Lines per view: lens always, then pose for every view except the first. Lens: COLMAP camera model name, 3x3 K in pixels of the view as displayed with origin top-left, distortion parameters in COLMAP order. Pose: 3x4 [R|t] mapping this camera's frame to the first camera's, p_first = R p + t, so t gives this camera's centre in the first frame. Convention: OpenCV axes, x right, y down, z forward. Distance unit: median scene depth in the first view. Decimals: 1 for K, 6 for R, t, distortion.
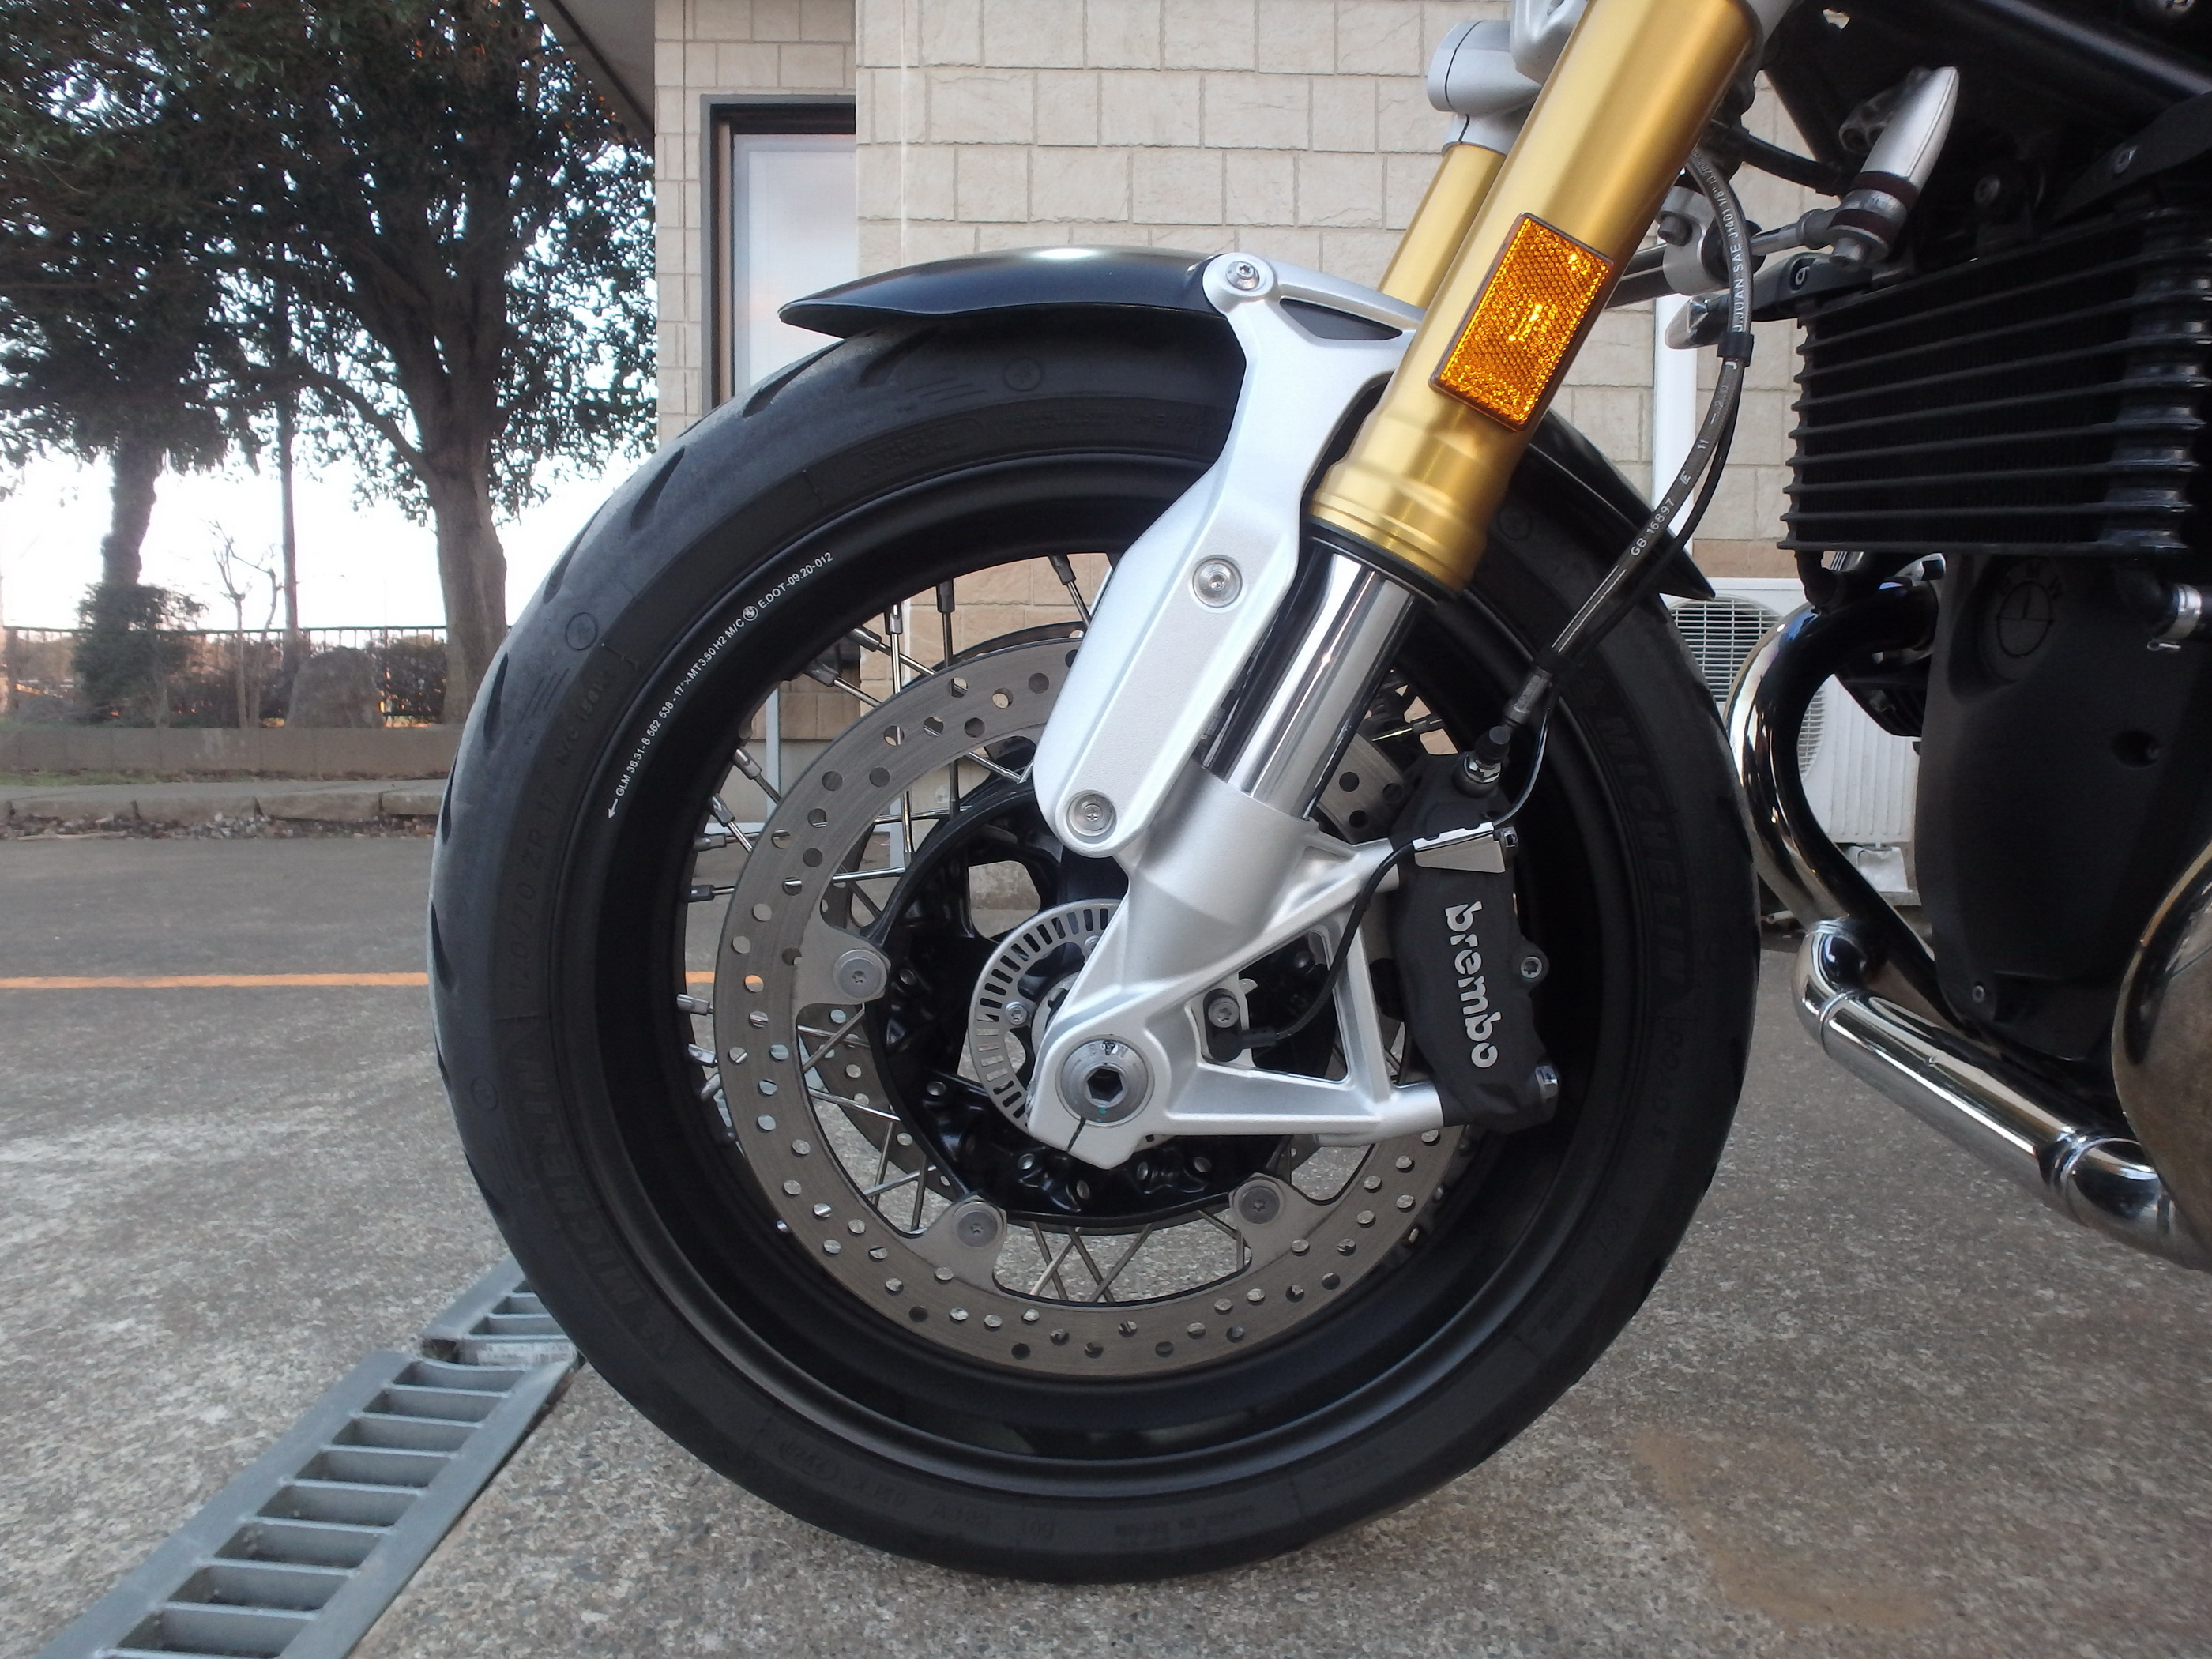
lens RADIAL K [[1368.0, 0, 1125.8], [0, 1368.0, 806.4], [0, 0, 1]] dist [-0.035625, 0.008010]
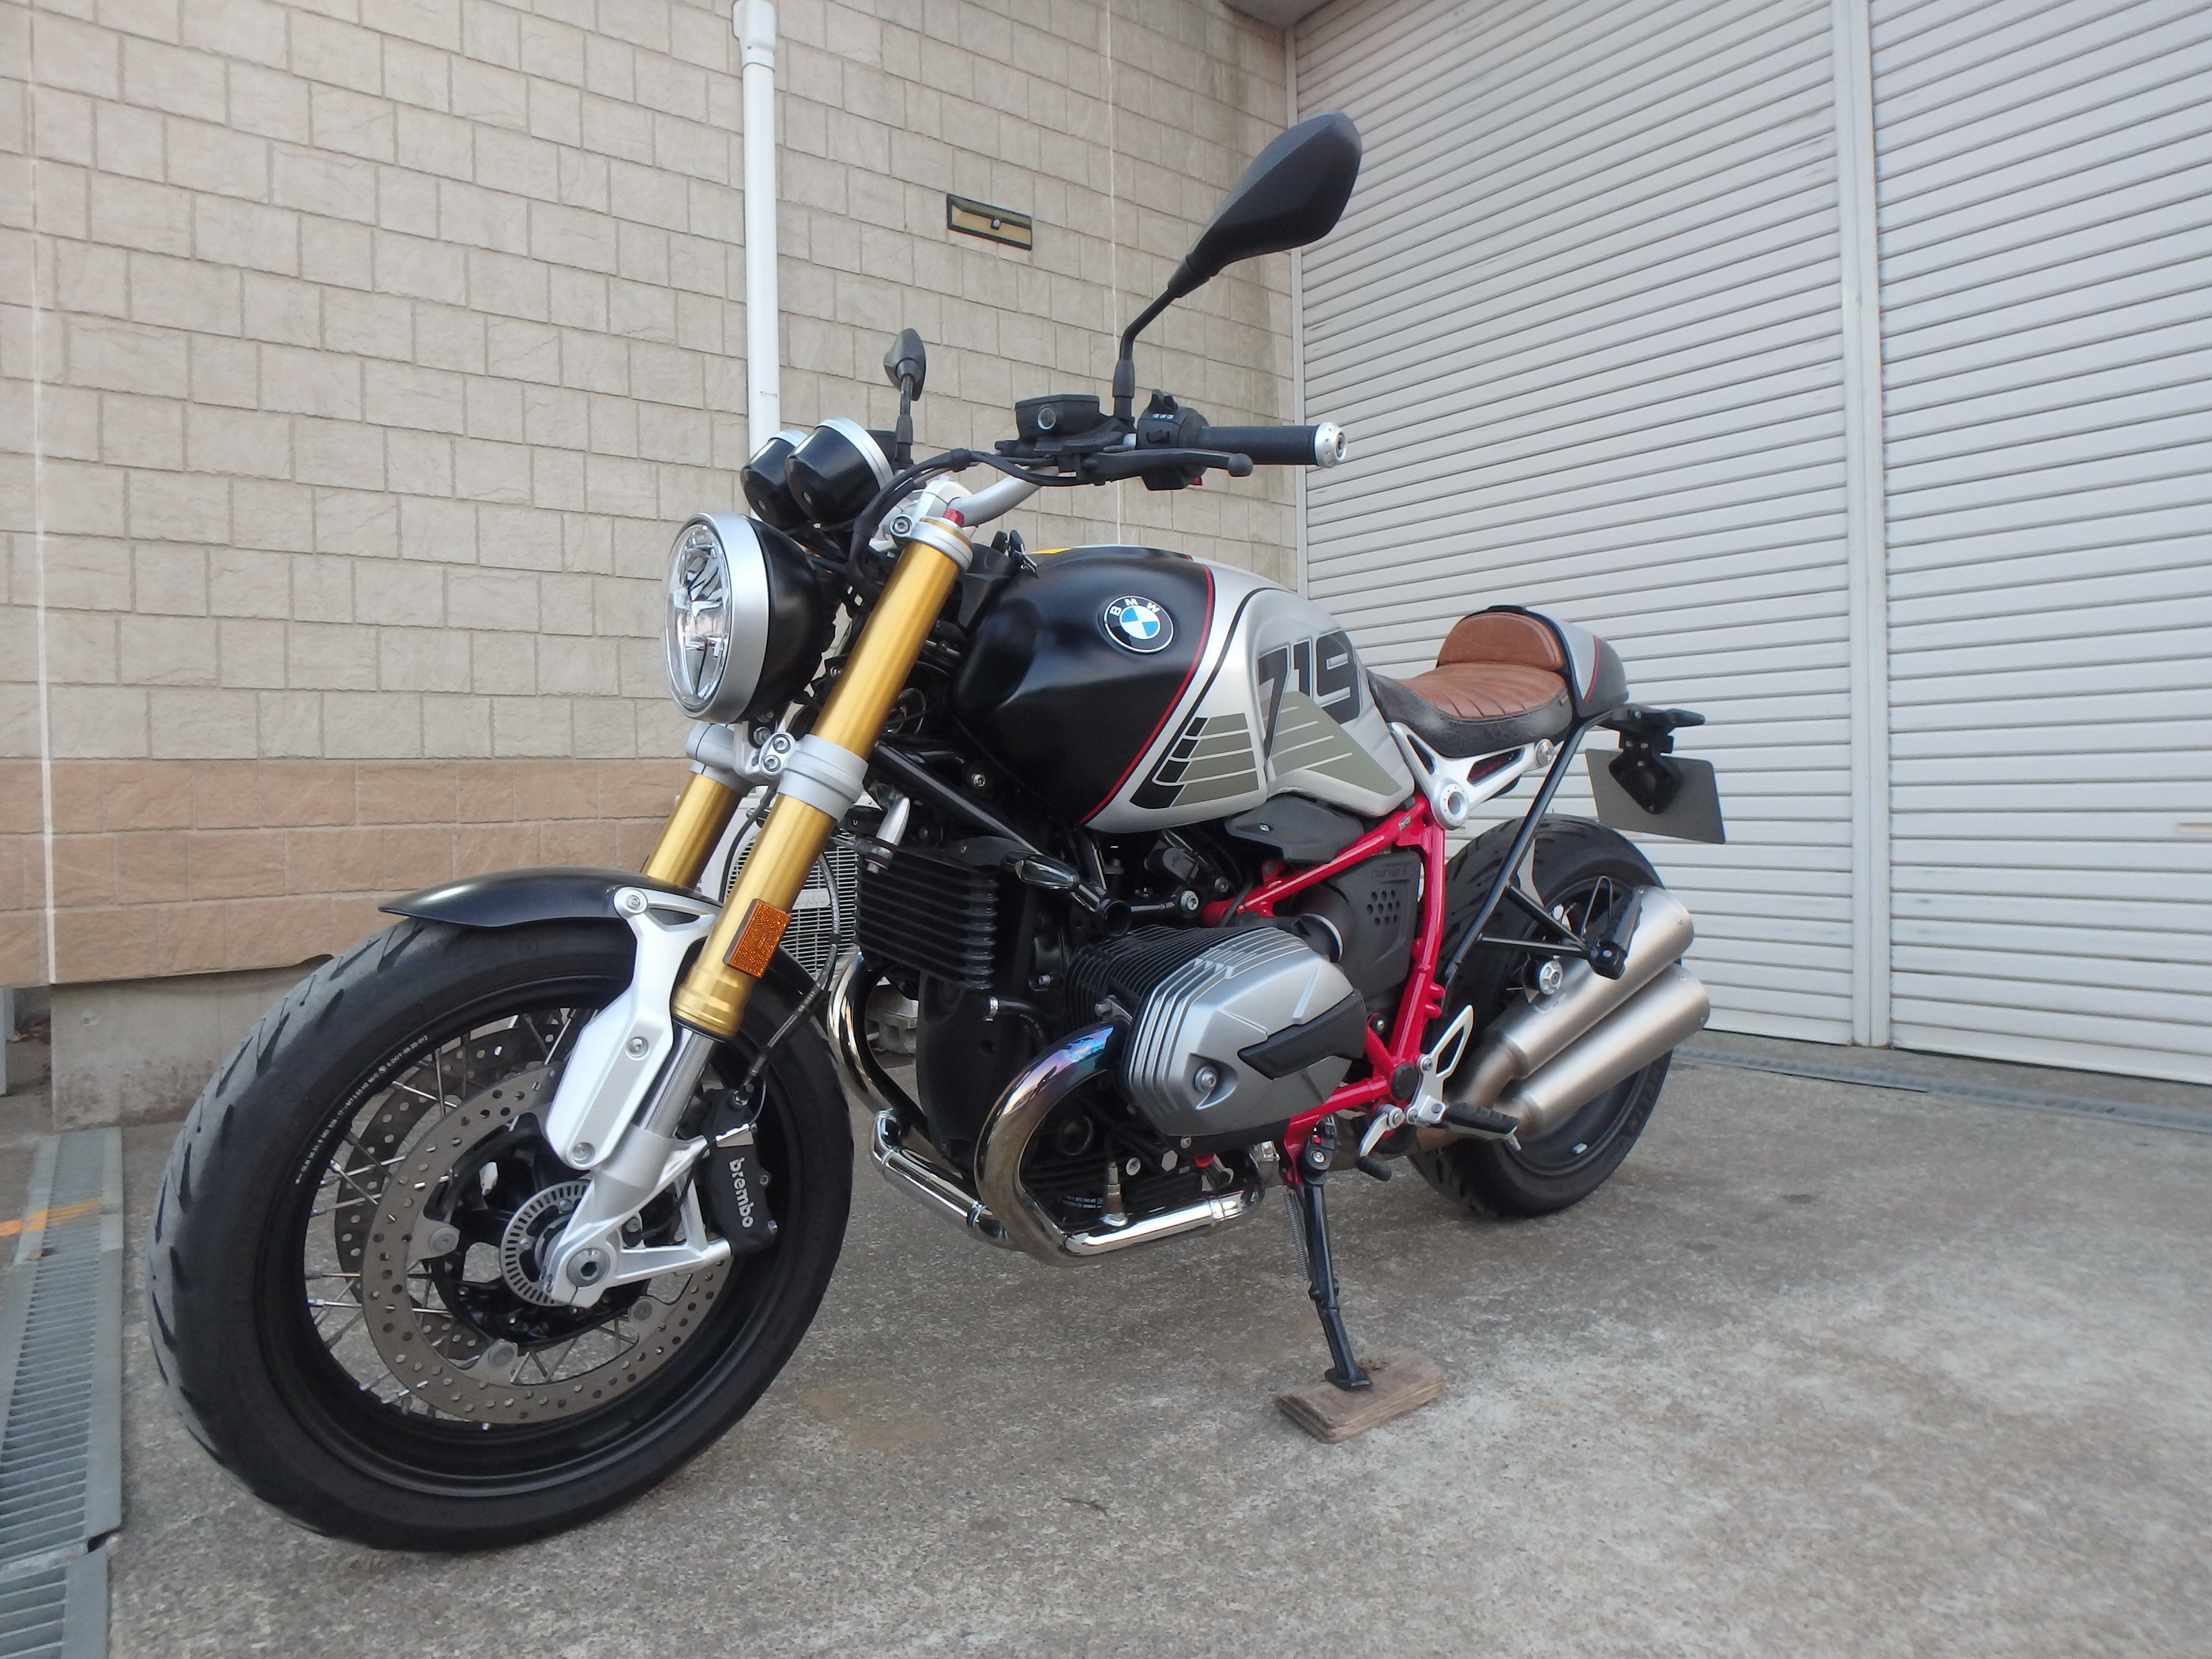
lens RADIAL K [[1368.0, 0, 1100.1], [0, 1368.0, 811.3], [0, 0, 1]] dist [-0.035625, 0.008010]
pose [[0.809063, -0.025193, 0.587182, -0.417237], [0.061779, 0.997191, -0.042340, -0.266490], [-0.584466, 0.070532, 0.808347, -0.896904]]
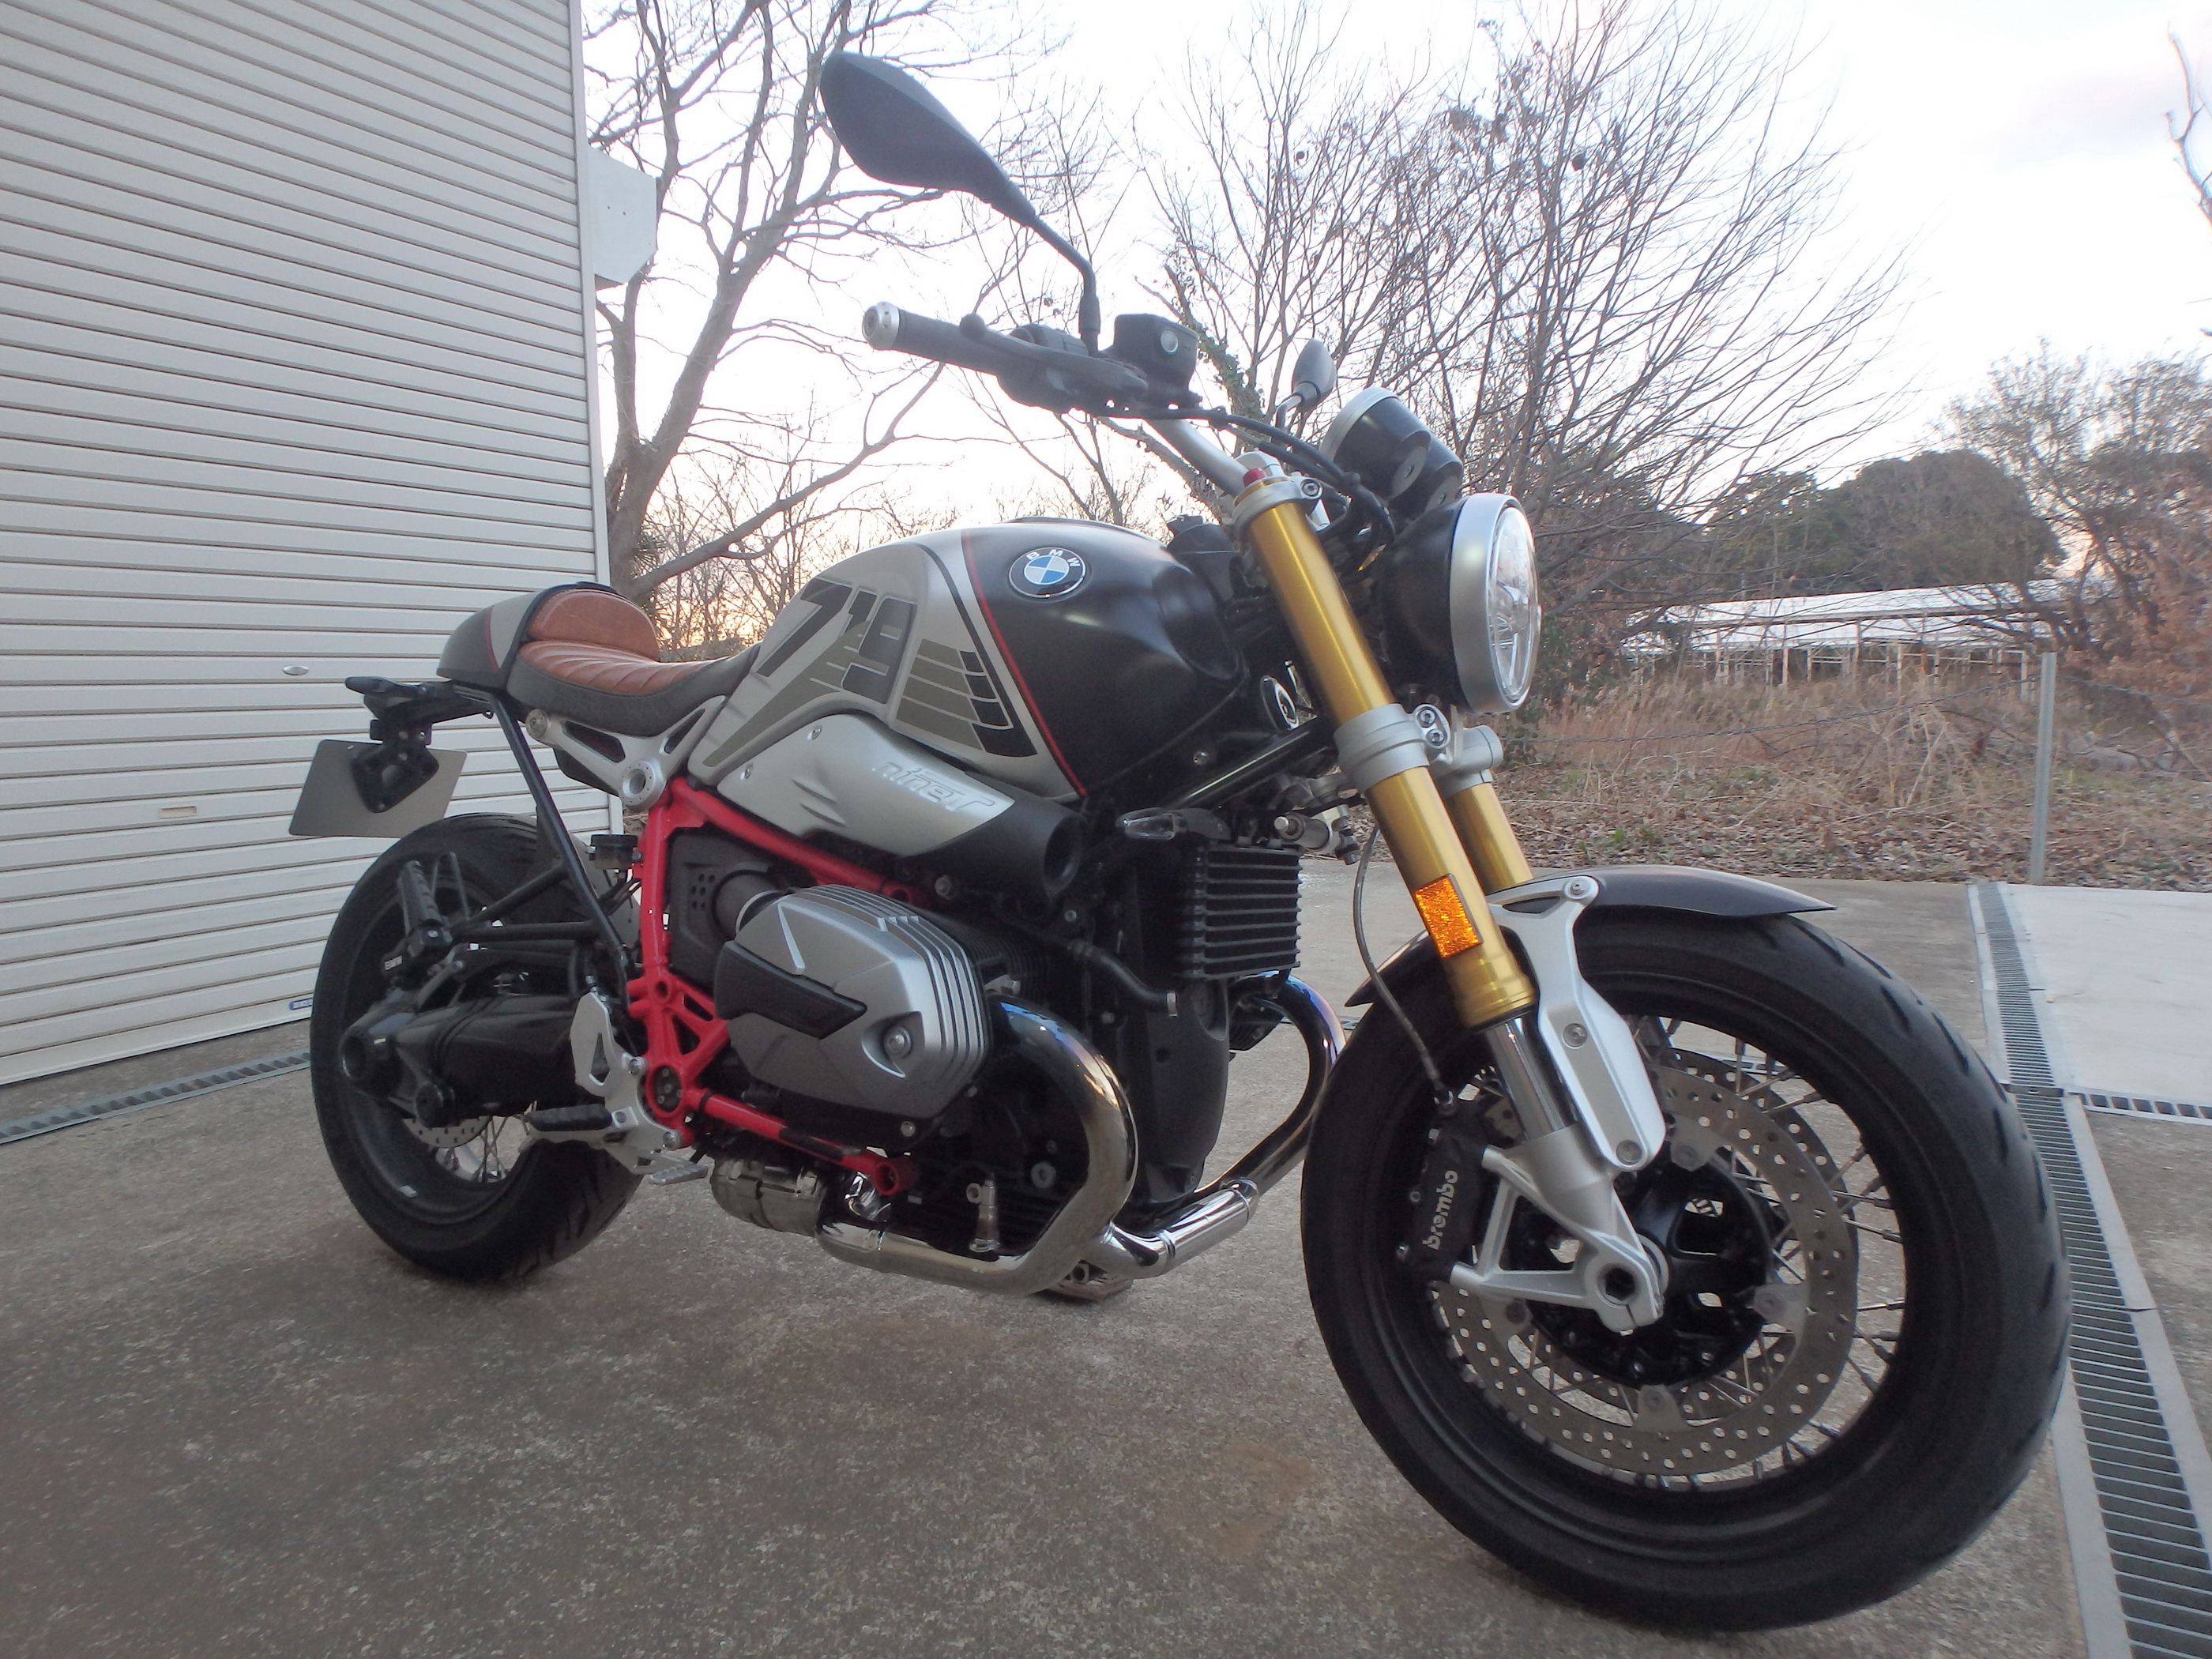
lens RADIAL K [[1368.0, 0, 1090.8], [0, 1368.0, 803.7], [0, 0, 1]] dist [-0.035625, 0.008010]
pose [[-0.849168, -0.024504, 0.527553, -0.278021], [0.056655, 0.988932, 0.137129, -0.617151], [-0.525074, 0.146334, -0.838381, 2.320673]]
